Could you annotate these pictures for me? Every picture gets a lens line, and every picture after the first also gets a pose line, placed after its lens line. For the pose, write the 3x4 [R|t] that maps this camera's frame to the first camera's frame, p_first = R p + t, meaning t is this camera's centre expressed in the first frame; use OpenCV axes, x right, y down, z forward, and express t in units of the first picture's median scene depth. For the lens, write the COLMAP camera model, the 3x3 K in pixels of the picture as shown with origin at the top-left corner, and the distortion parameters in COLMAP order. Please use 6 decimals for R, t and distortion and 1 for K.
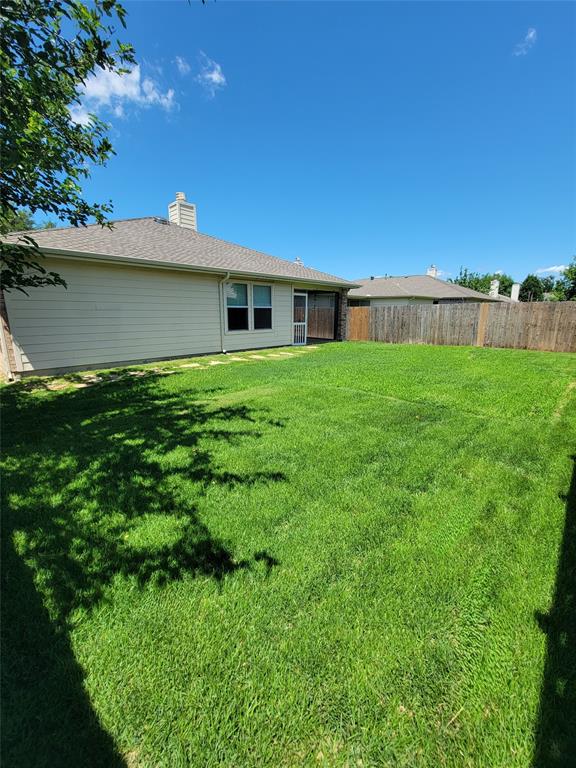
lens RADIAL K [[313.4, 0, 287.6], [0, 313.4, 381.9], [0, 0, 1]] dist [-0.002650, -0.000112]
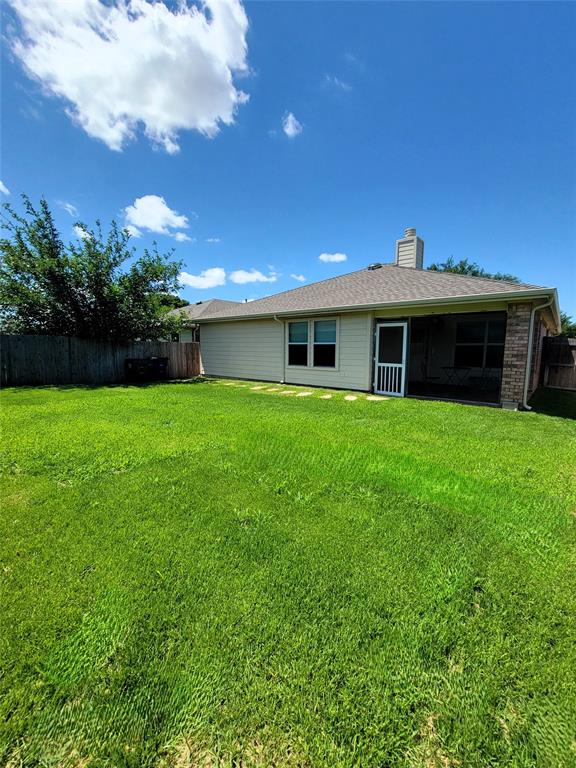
lens RADIAL K [[313.4, 0, 286.4], [0, 313.4, 384.5], [0, 0, 1]] dist [-0.002650, -0.000112]
pose [[0.089676, 0.112734, -0.989570, 0.860175], [-0.224851, 0.970214, 0.090152, -0.182508], [0.970258, 0.214421, 0.112353, 0.827374]]
